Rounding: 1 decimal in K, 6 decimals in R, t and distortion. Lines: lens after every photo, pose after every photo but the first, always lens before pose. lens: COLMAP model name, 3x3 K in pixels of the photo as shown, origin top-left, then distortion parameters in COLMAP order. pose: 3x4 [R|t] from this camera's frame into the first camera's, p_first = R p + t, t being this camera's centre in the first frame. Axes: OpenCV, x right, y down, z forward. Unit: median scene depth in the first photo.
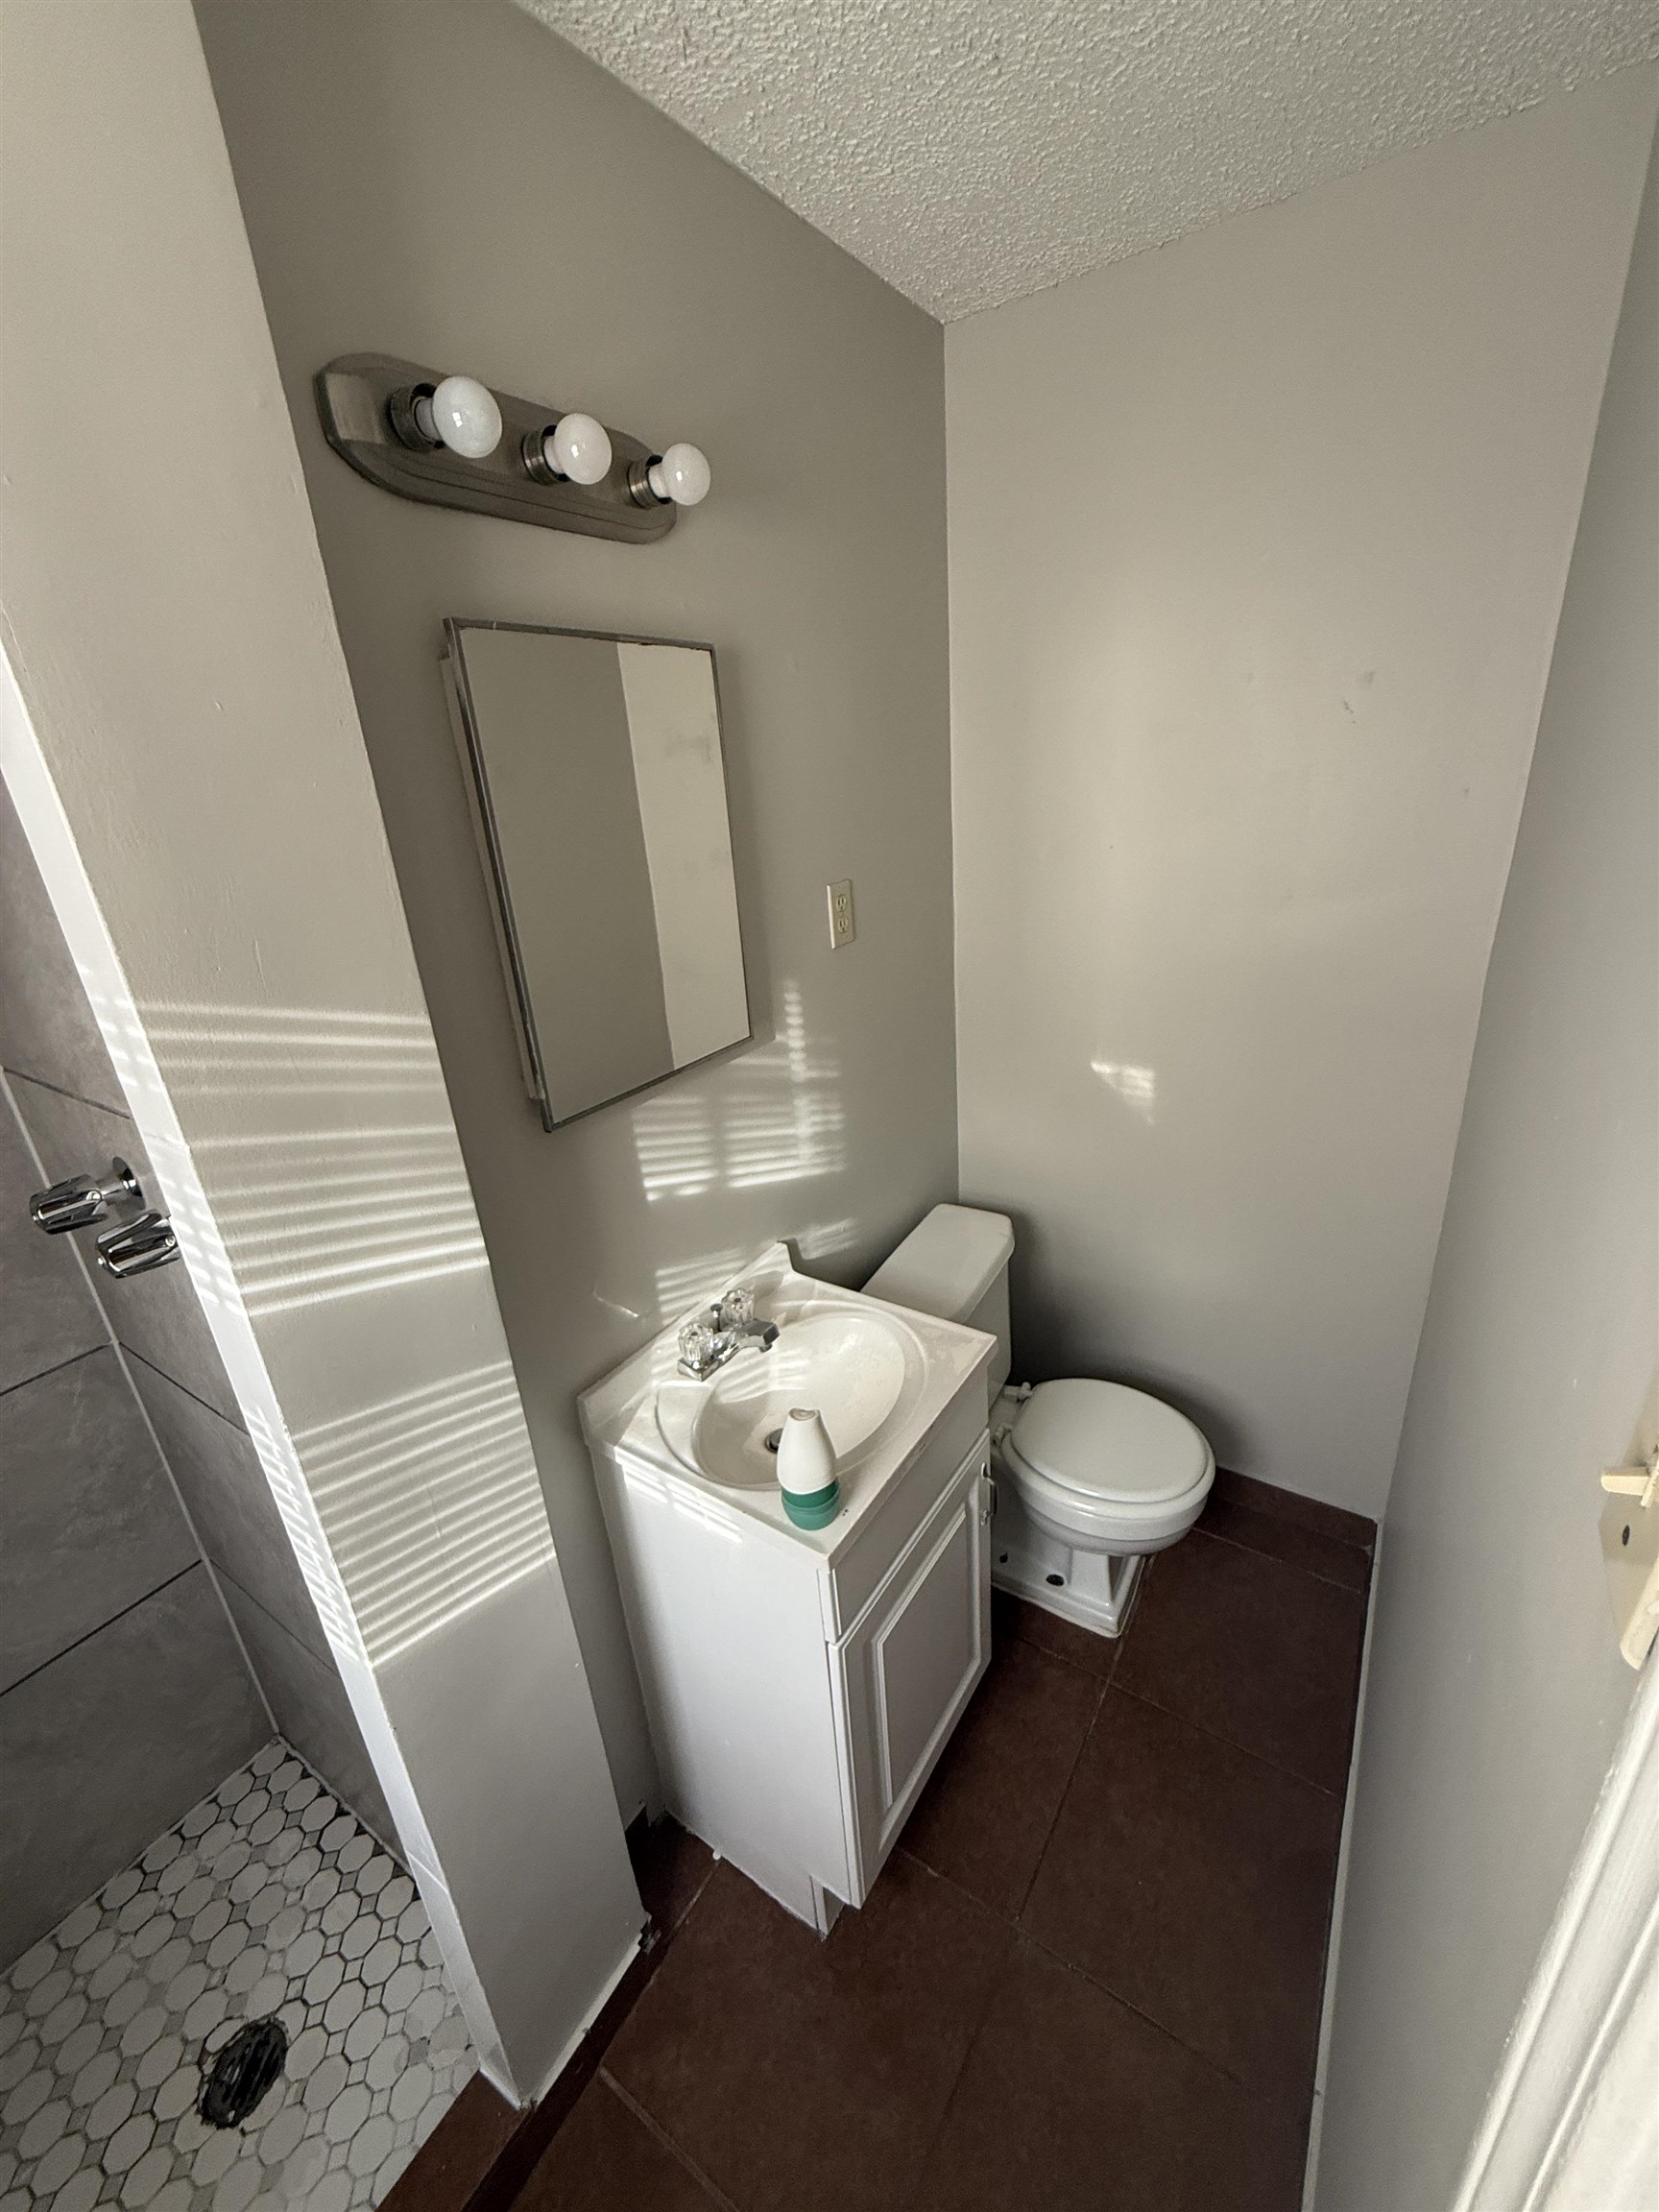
lens RADIAL K [[884.1, 0, 829.5], [0, 884.1, 1106.0], [0, 0, 1]] dist [0.002615, 0.000328]
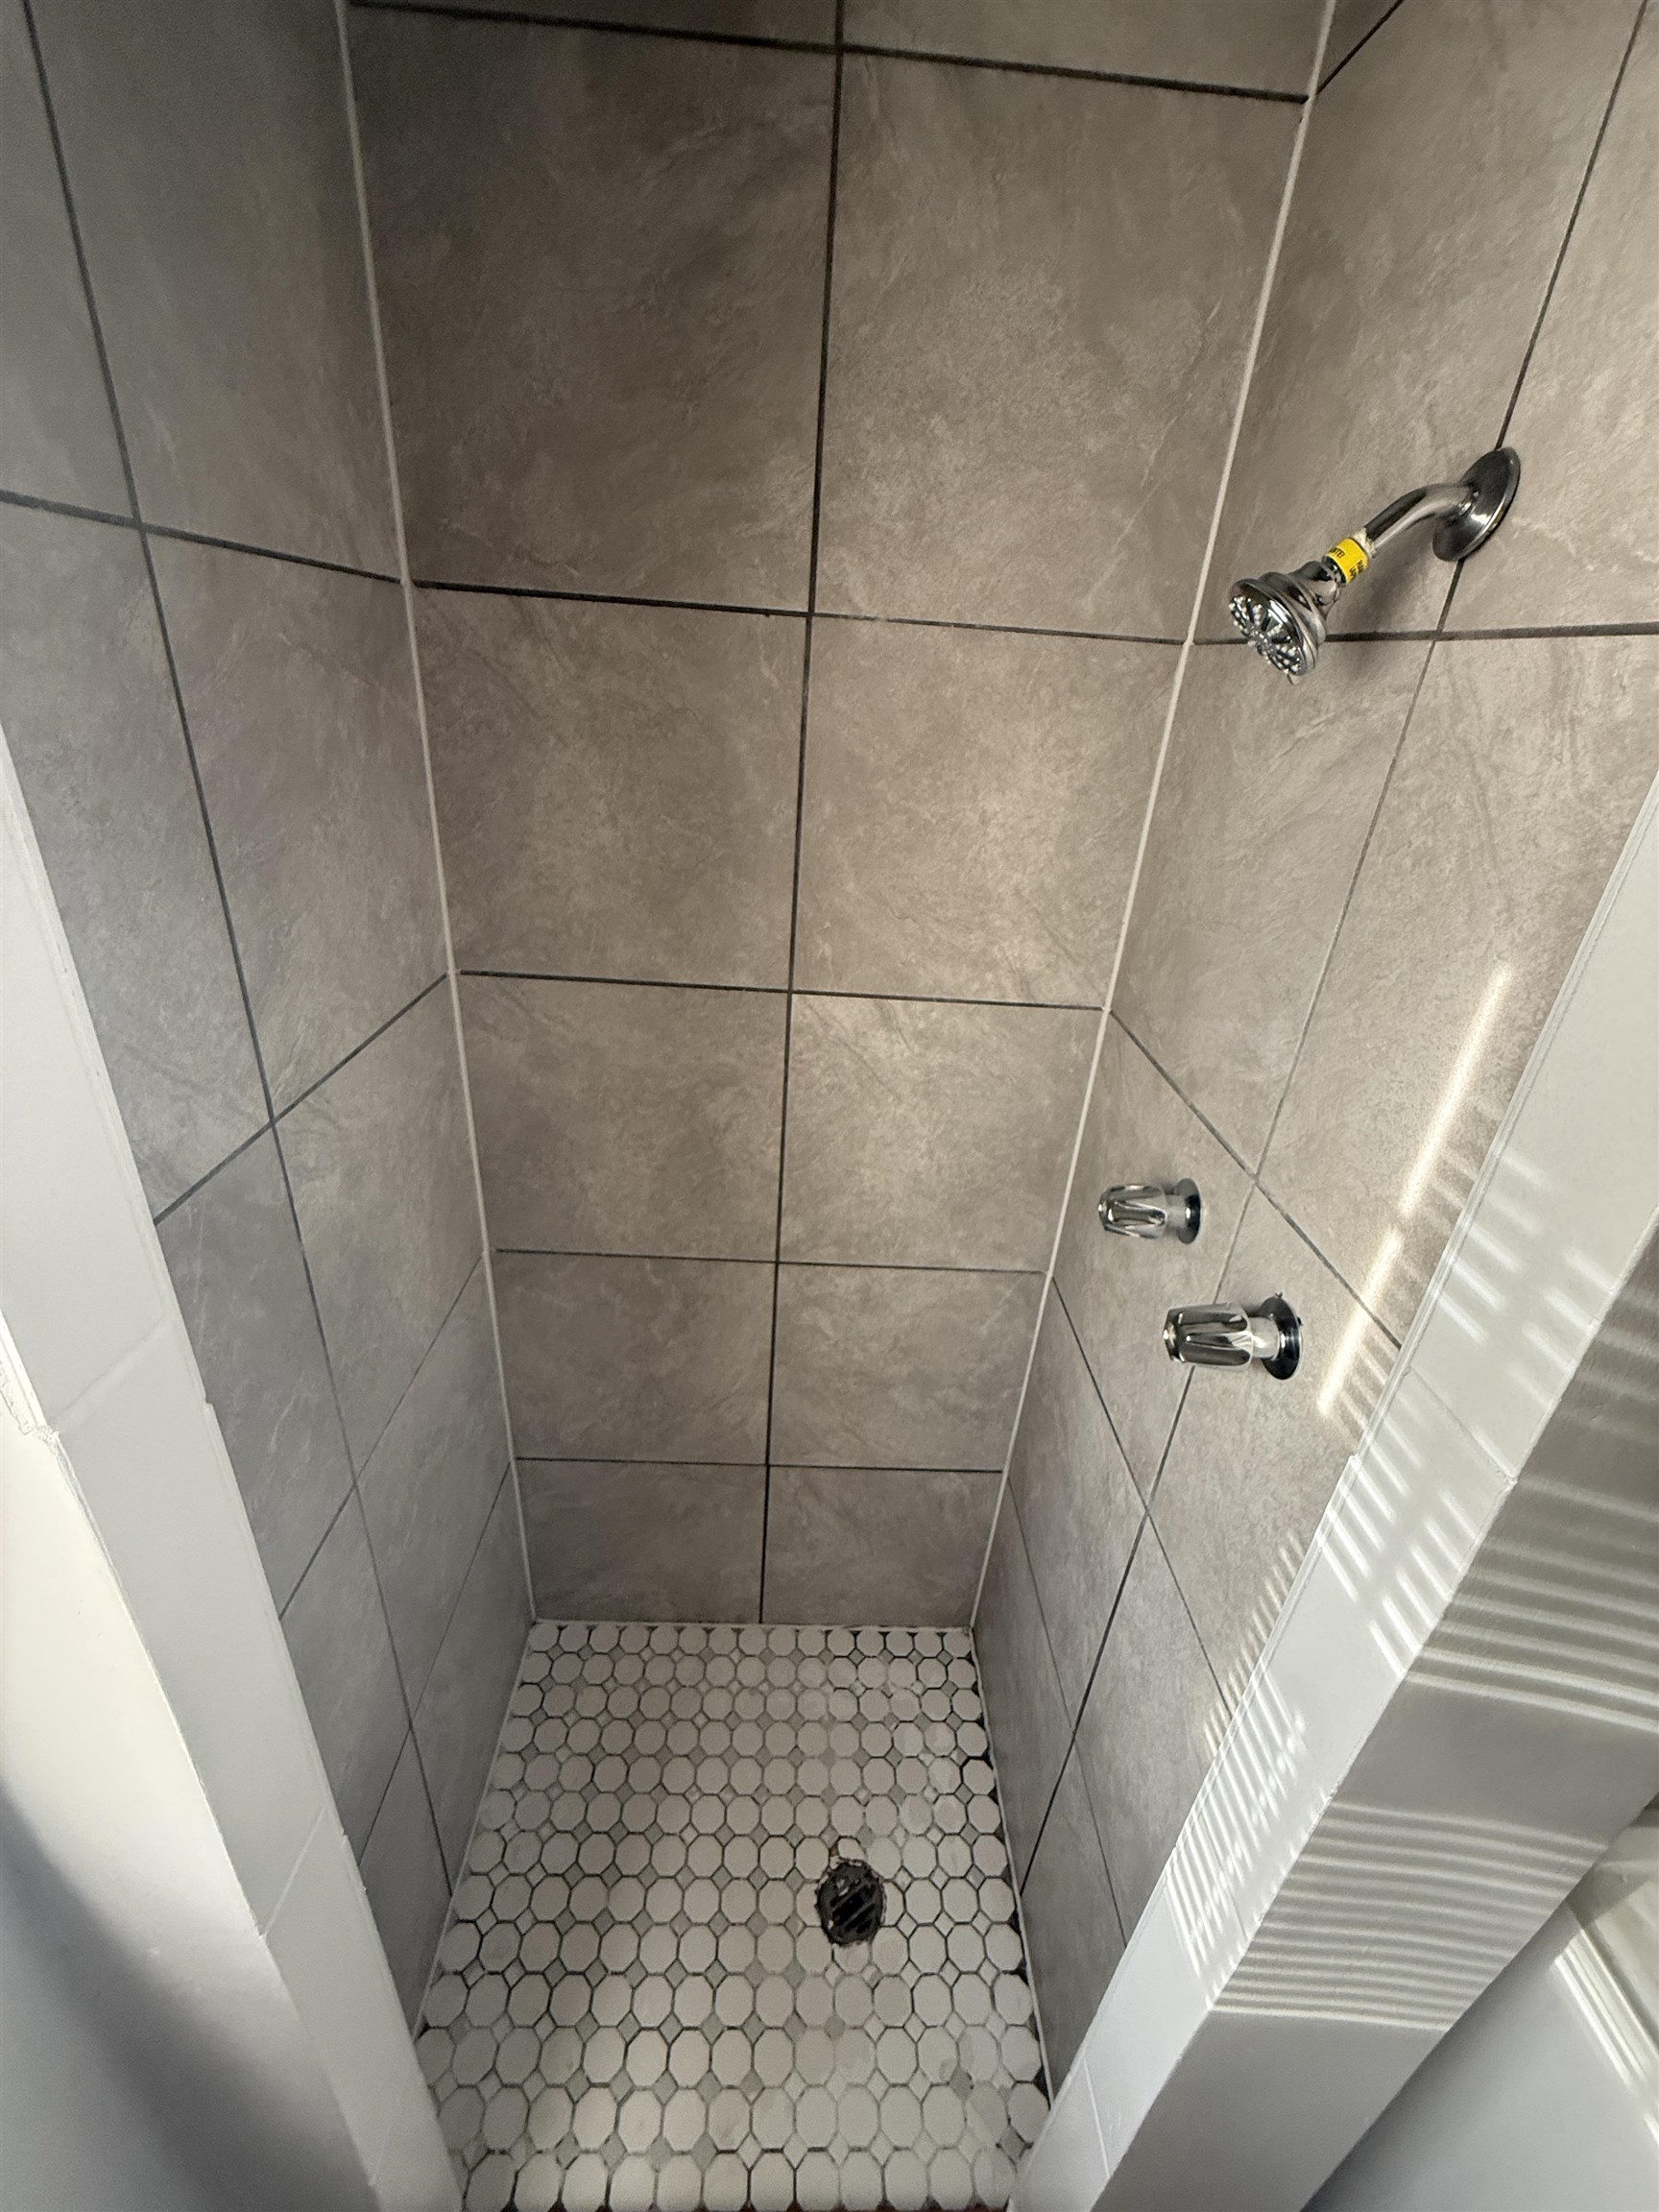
lens RADIAL K [[884.1, 0, 829.5], [0, 884.1, 1106.0], [0, 0, 1]] dist [0.002615, 0.000328]
pose [[0.564031, 0.457273, -0.687583, -0.335944], [-0.390863, 0.881328, 0.265493, -0.079109], [0.727390, 0.119004, 0.675827, 0.097329]]
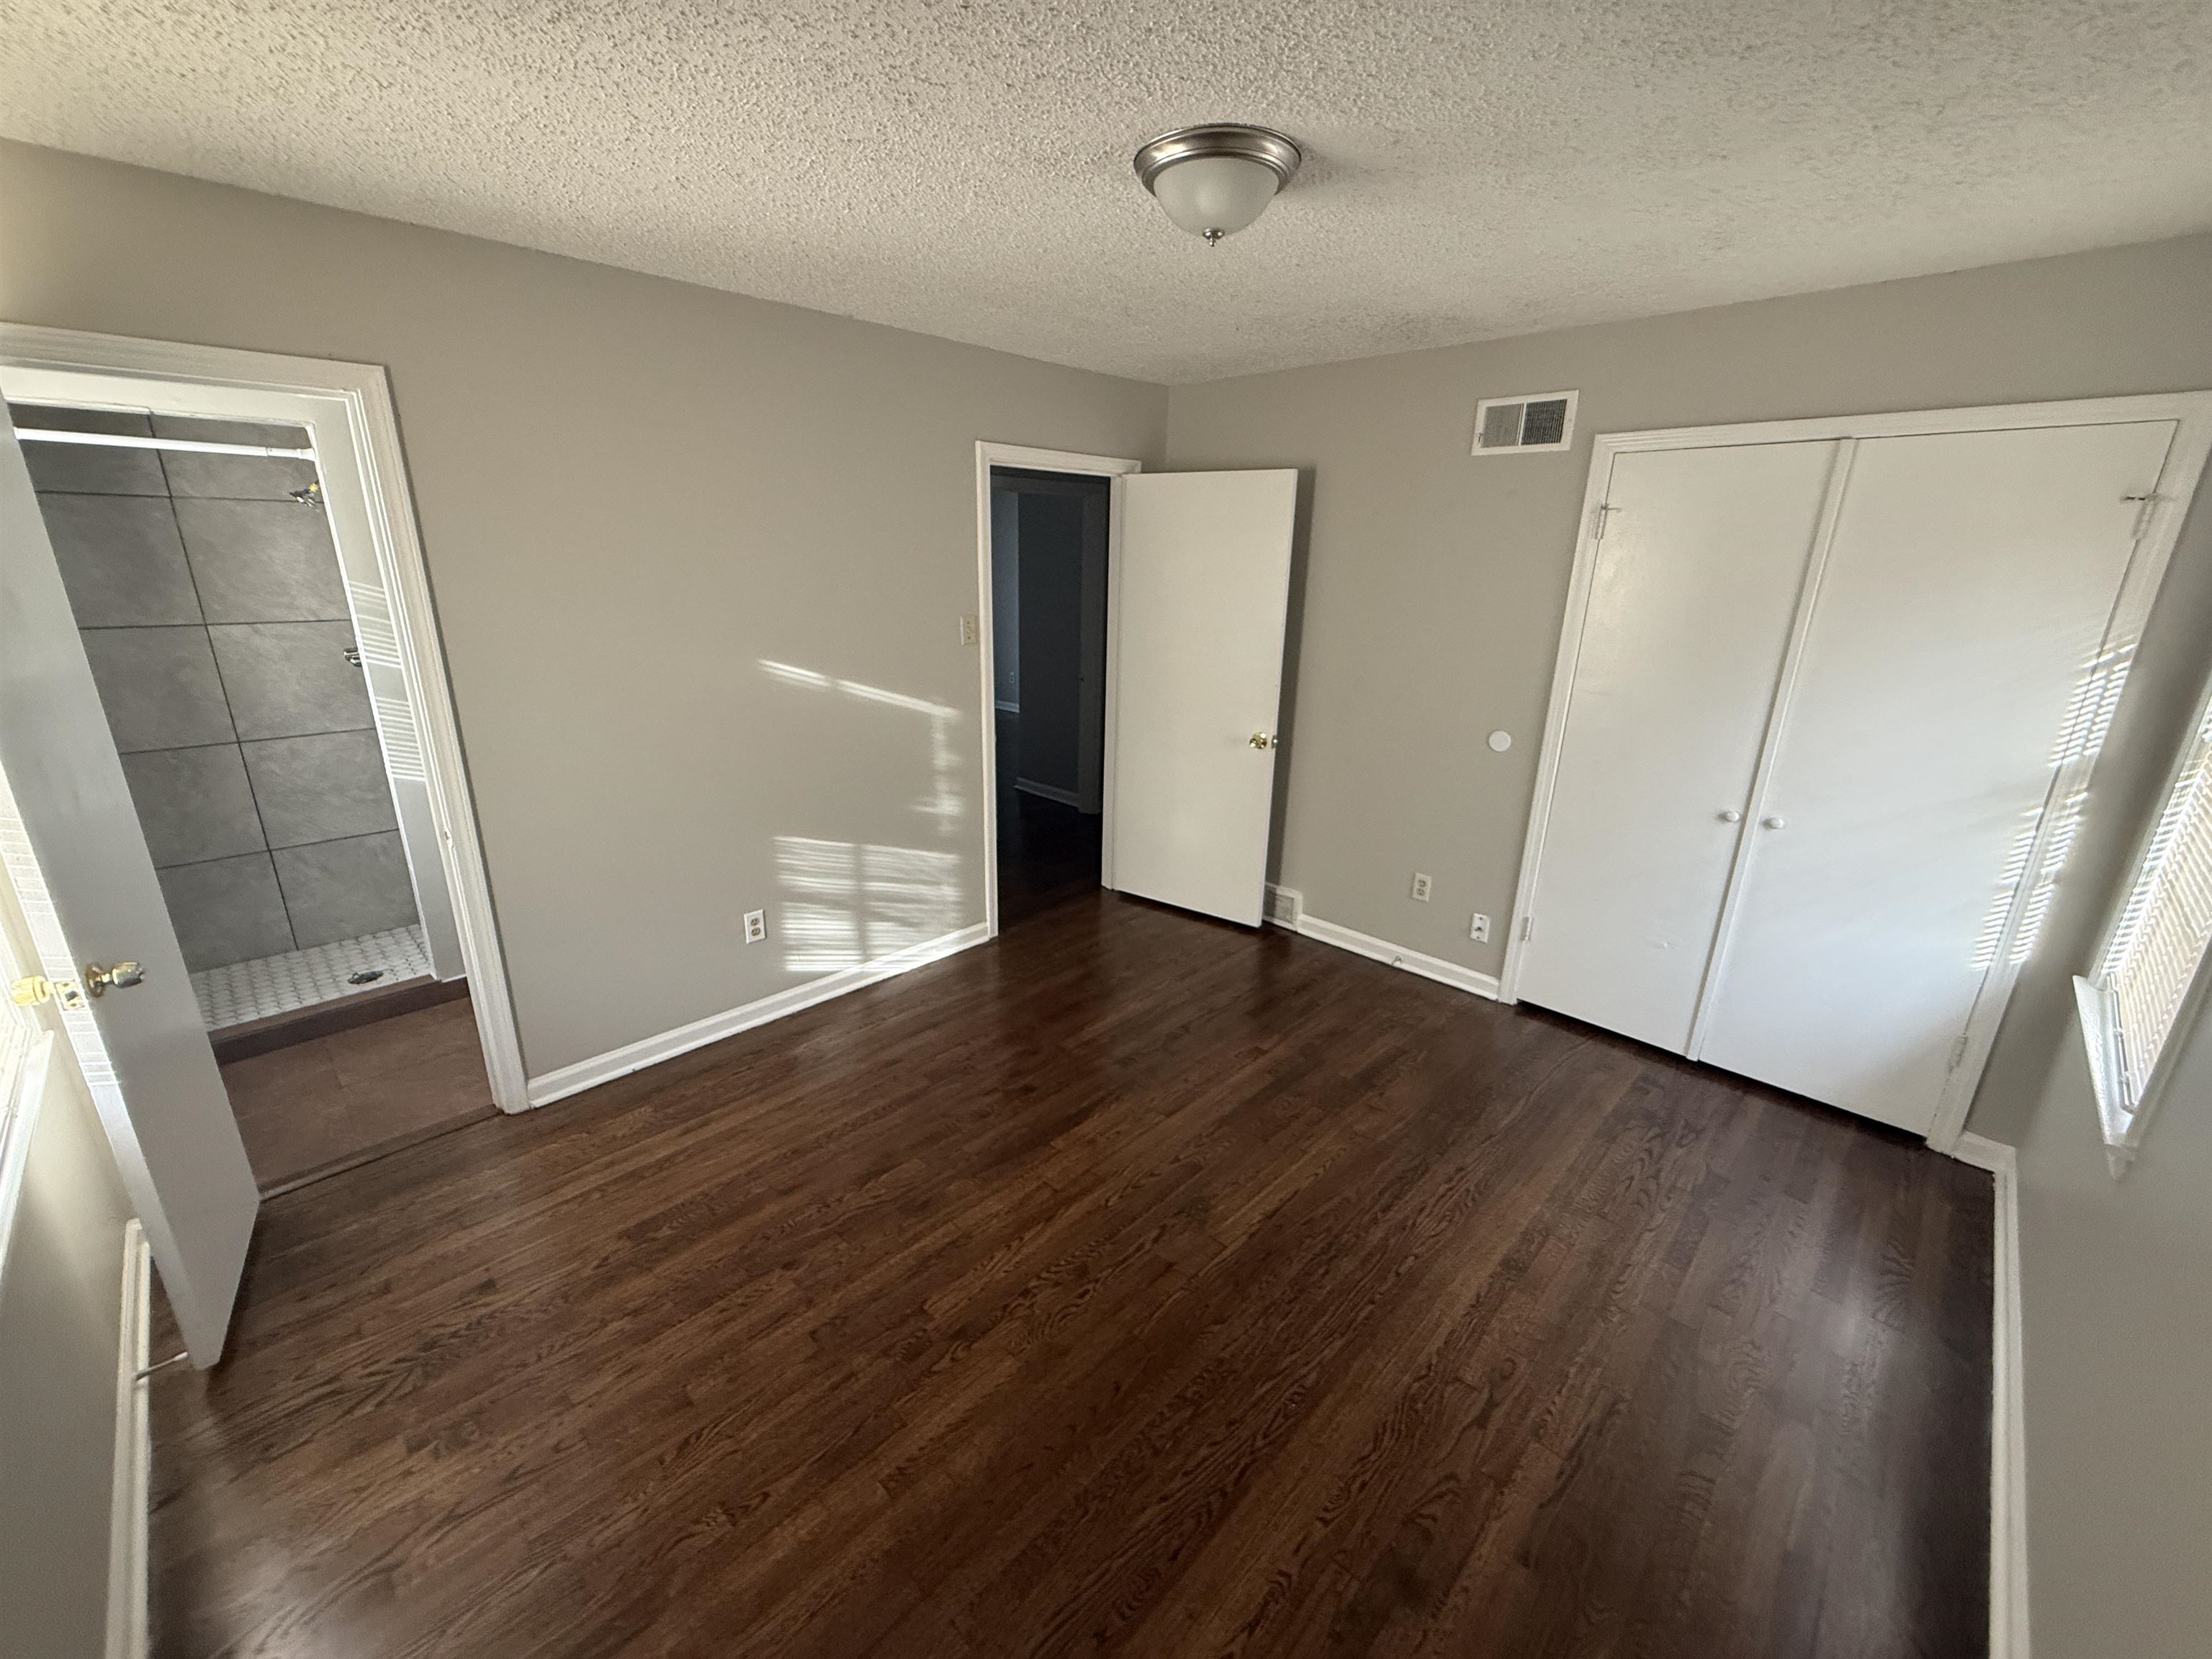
lens RADIAL K [[884.1, 0, 1091.1], [0, 884.1, 833.9], [0, 0, 1]] dist [0.002615, 0.000328]
pose [[0.976915, 0.142940, -0.158760, 1.827933], [-0.150685, 0.987859, -0.037800, 0.361898], [0.151429, 0.060850, 0.986593, -1.350020]]
